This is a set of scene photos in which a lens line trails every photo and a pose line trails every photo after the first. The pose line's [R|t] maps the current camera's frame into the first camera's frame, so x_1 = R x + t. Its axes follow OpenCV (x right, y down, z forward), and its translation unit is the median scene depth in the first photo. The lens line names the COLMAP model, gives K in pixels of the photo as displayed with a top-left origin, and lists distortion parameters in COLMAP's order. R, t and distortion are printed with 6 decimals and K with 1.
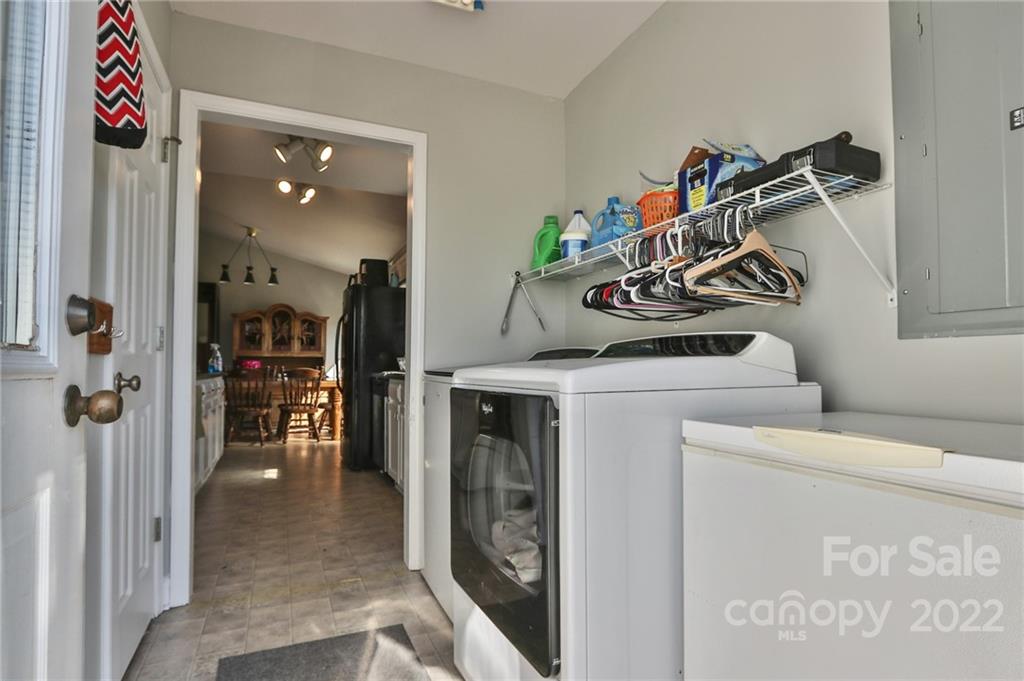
lens RADIAL K [[527.9, 0, 509.5], [0, 527.9, 348.4], [0, 0, 1]] dist [-0.011032, -0.001599]
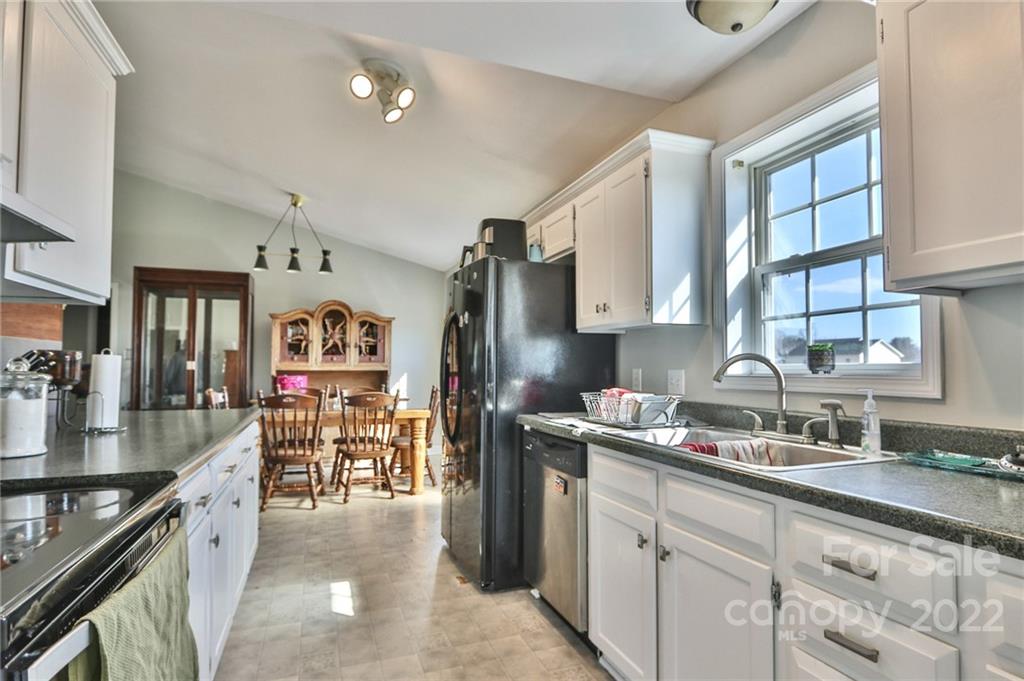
lens RADIAL K [[527.9, 0, 513.3], [0, 527.9, 353.6], [0, 0, 1]] dist [-0.011032, -0.001599]
pose [[0.998673, 0.001562, -0.051470, -0.154866], [-0.001208, 0.999975, 0.006915, -0.015733], [0.051480, -0.006844, 0.998651, 0.290477]]
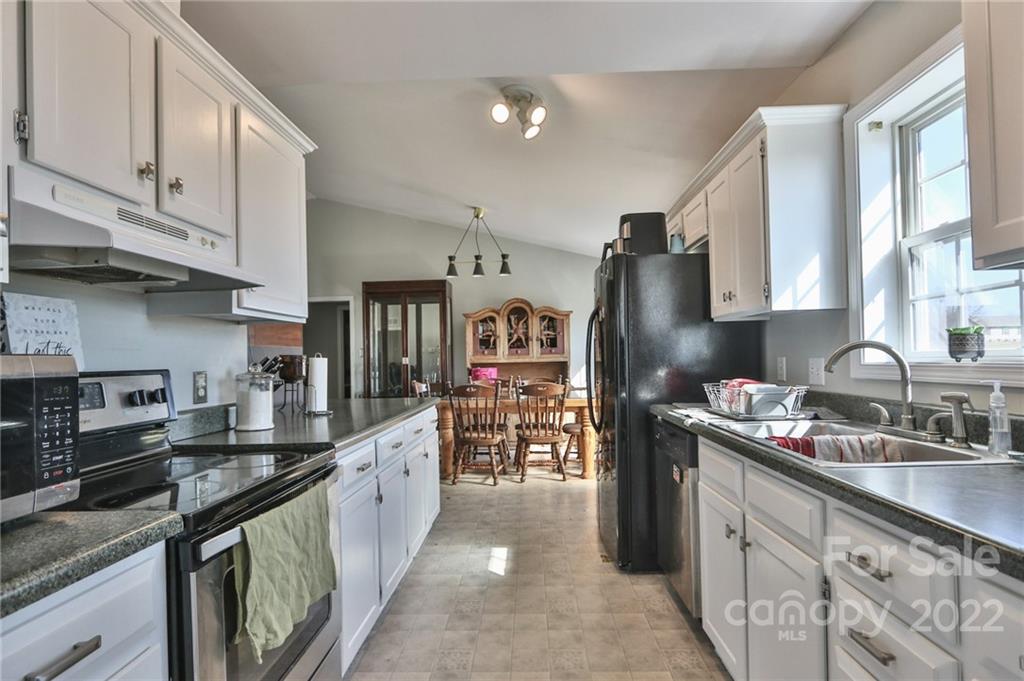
lens RADIAL K [[527.9, 0, 511.3], [0, 527.9, 353.2], [0, 0, 1]] dist [-0.011032, -0.001599]
pose [[0.903569, -0.023217, -0.427813, -0.098603], [0.035926, 0.999120, 0.021656, -0.019181], [0.426934, -0.034937, 0.903608, 0.274949]]
